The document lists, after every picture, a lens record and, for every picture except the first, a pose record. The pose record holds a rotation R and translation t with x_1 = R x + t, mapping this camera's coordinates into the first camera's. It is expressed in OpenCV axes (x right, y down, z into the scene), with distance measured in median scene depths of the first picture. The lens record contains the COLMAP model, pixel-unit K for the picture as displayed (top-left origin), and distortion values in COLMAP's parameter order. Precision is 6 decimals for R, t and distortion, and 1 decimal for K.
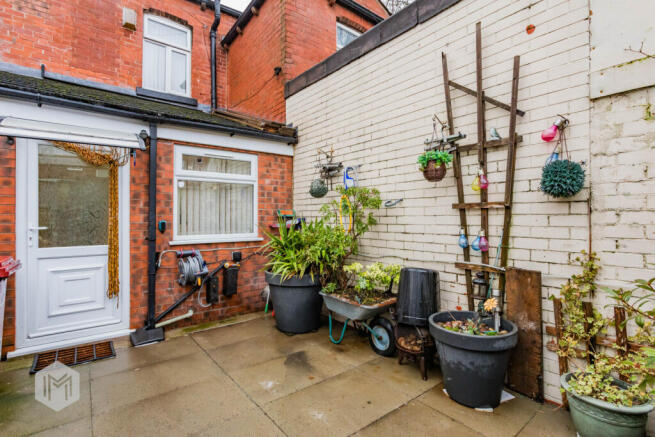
lens RADIAL K [[316.7, 0, 325.1], [0, 316.7, 216.7], [0, 0, 1]] dist [-0.002896, -0.000423]
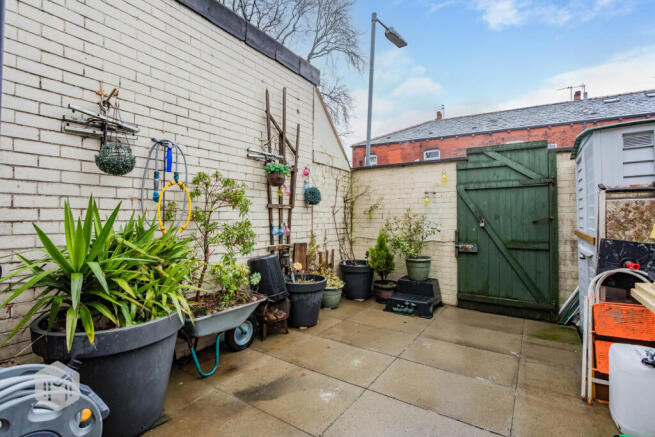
lens RADIAL K [[316.7, 0, 324.9], [0, 316.7, 217.6], [0, 0, 1]] dist [-0.002896, -0.000423]
pose [[-0.308769, -0.000668, 0.951137, -0.977547], [-0.007040, 0.999974, -0.001583, 0.018143], [-0.951111, -0.007185, -0.308766, 1.209813]]
